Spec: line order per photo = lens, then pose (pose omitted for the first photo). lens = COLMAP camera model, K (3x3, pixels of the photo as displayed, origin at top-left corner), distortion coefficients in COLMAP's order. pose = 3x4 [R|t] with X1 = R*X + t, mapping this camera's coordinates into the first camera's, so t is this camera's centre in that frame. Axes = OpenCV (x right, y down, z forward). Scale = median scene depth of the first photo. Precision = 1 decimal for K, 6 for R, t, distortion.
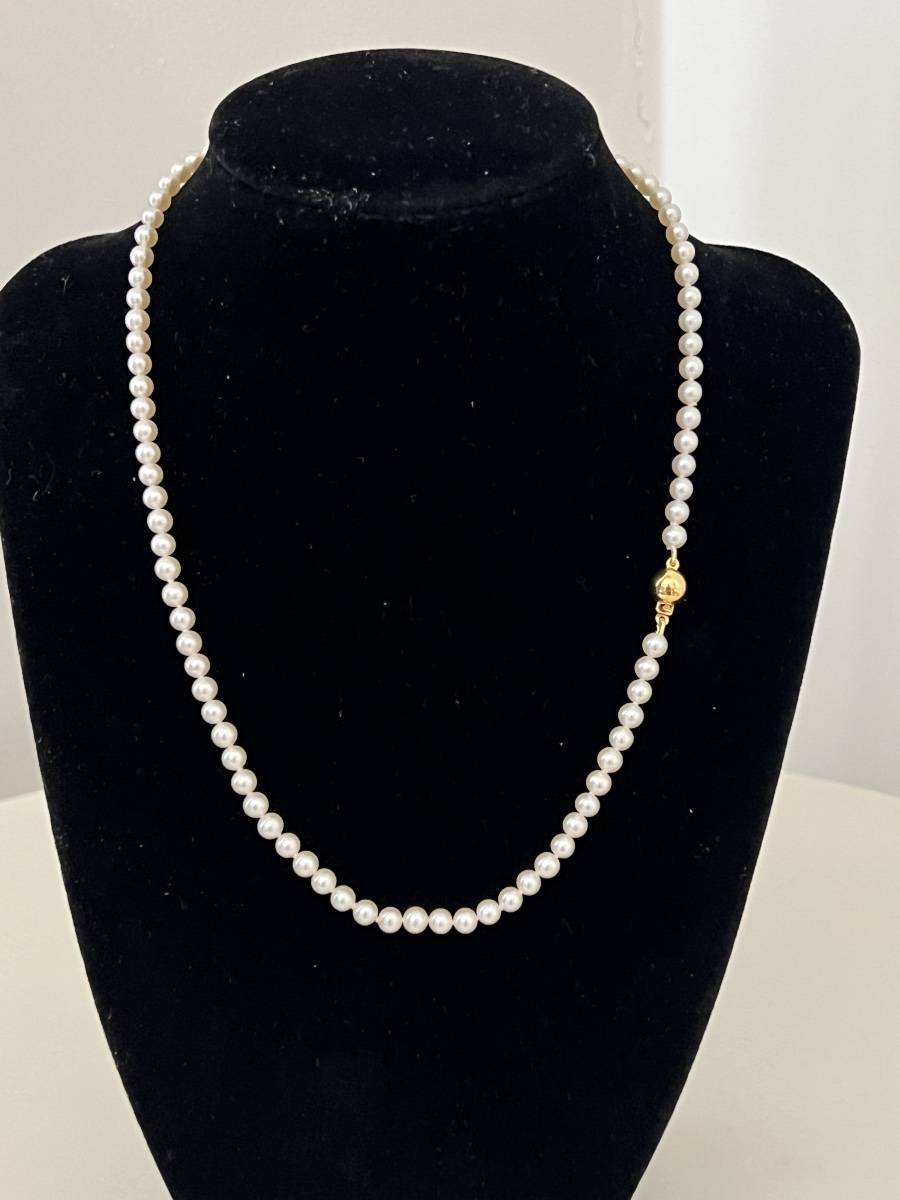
lens RADIAL K [[1715.0, 0, 450.0], [0, 1715.0, 600.0], [0, 0, 1]] dist [0.003887, 0.002512]
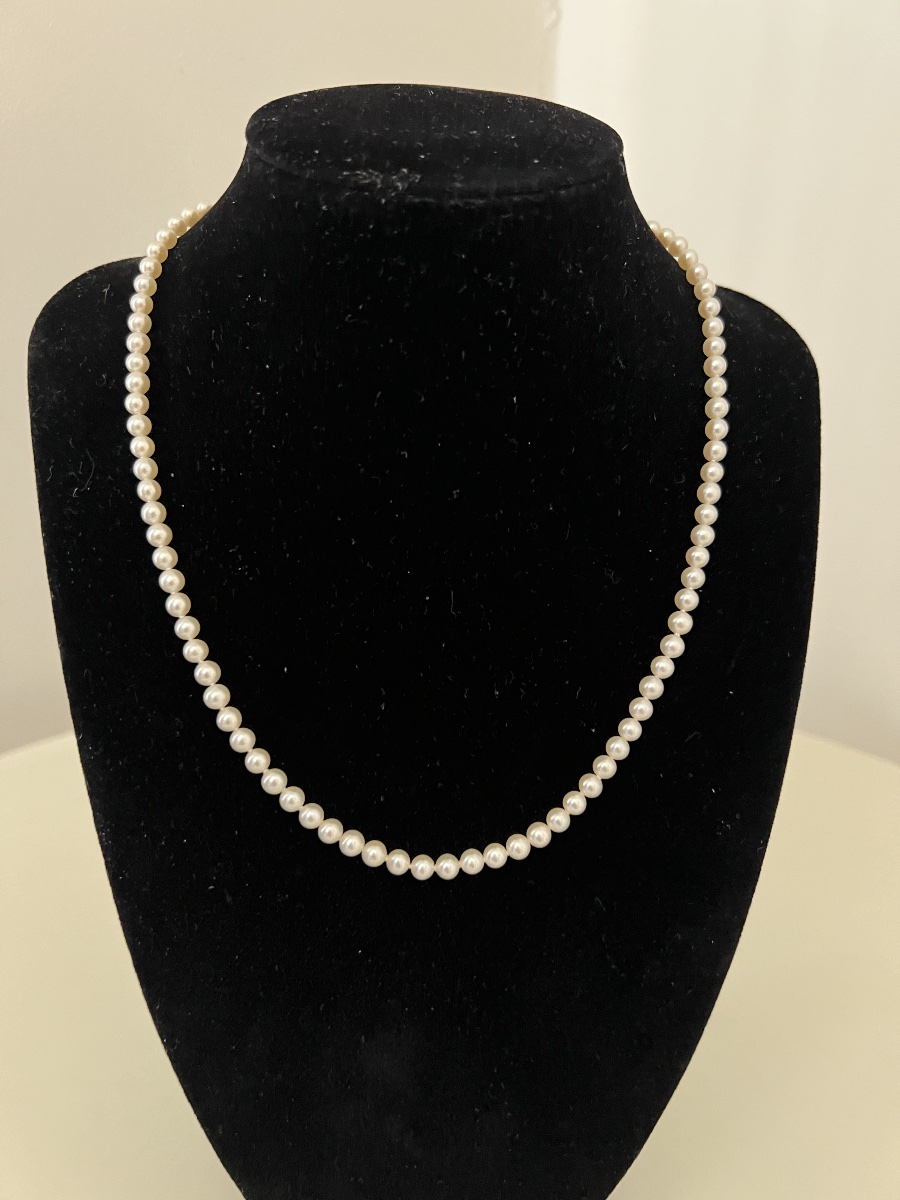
lens RADIAL K [[972.8, 0, 450.0], [0, 972.8, 600.0], [0, 0, 1]] dist [-0.053816, -0.000681]
pose [[0.995707, -0.006973, 0.092298, -0.079491], [0.003827, 0.999407, 0.034221, -0.016707], [-0.092482, -0.033721, 0.995143, 0.442785]]
